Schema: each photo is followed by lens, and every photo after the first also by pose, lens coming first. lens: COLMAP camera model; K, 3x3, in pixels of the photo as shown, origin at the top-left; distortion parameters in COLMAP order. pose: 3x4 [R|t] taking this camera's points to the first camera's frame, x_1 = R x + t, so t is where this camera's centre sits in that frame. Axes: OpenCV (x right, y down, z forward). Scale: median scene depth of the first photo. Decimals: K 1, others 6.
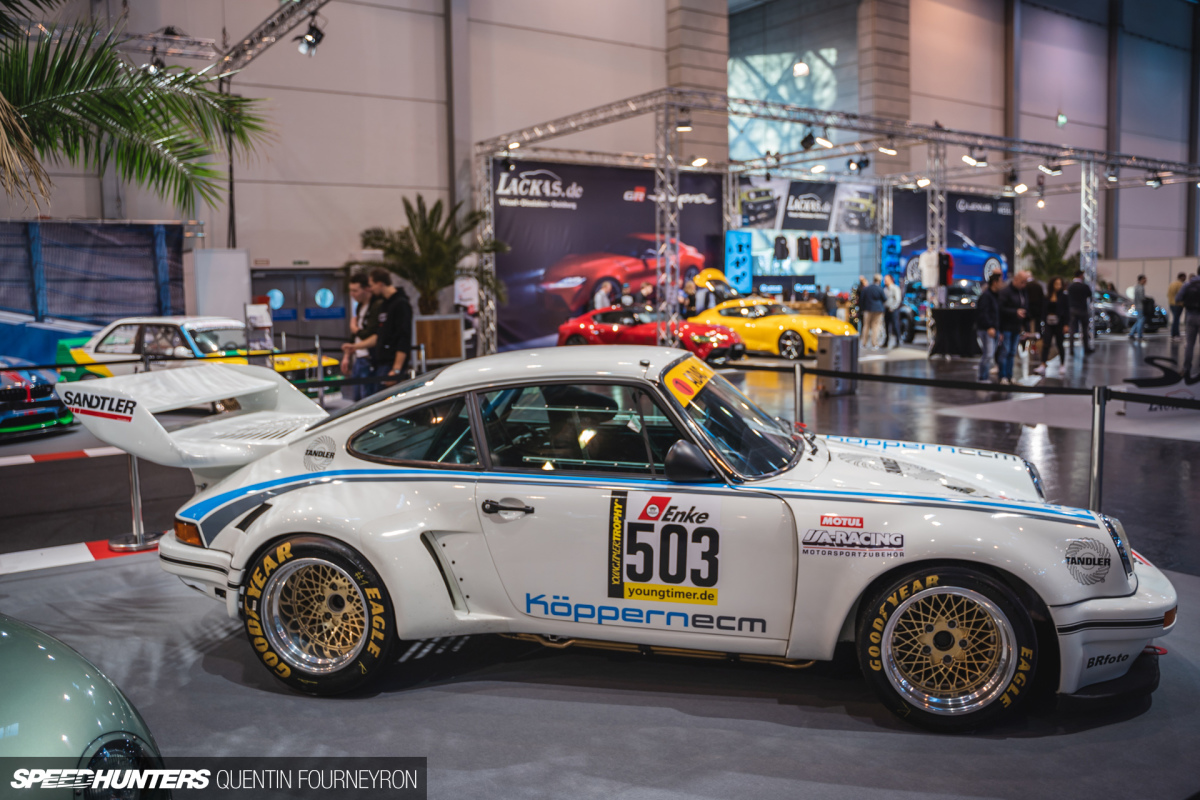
lens RADIAL K [[1005.4, 0, 604.3], [0, 1005.4, 394.7], [0, 0, 1]] dist [-0.077052, 0.021831]
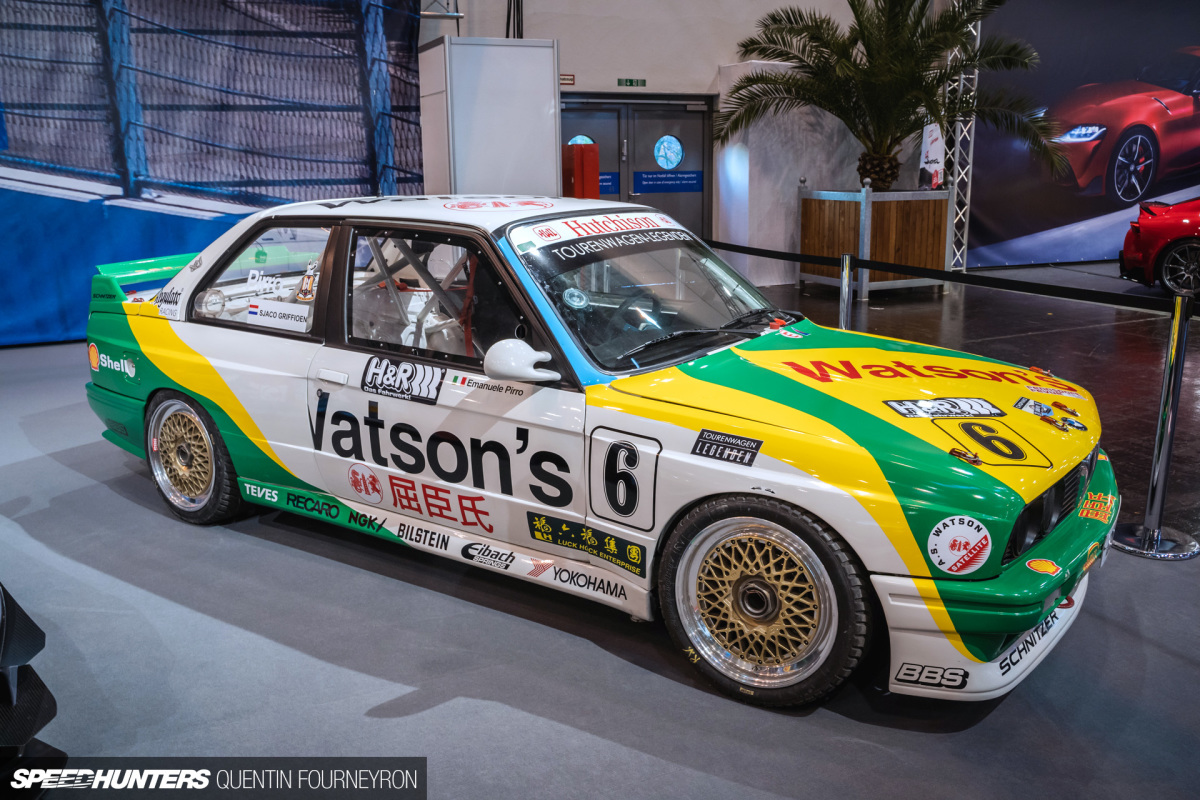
lens RADIAL K [[1005.4, 0, 599.2], [0, 1005.4, 408.5], [0, 0, 1]] dist [-0.077052, 0.021831]
pose [[0.983157, 0.050324, -0.175696, -0.218256], [-0.024890, 0.989254, 0.144070, -0.038988], [0.181059, -0.137270, 0.973845, 0.464140]]
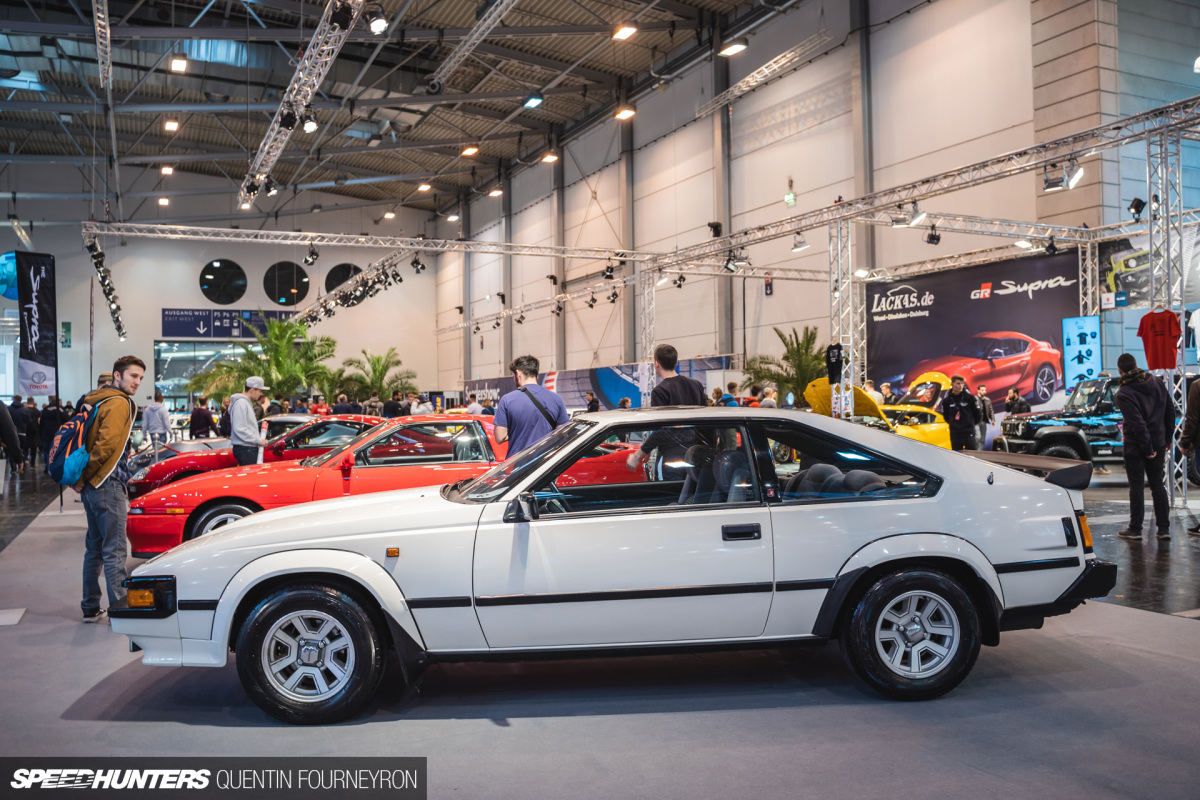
lens RADIAL K [[1005.4, 0, 599.7], [0, 1005.4, 399.9], [0, 0, 1]] dist [-0.077052, 0.021831]
pose [[-0.182705, 0.018006, -0.983003, 1.189678], [-0.074541, 0.996701, 0.032112, -0.118731], [0.980338, 0.079141, -0.180760, 0.964262]]
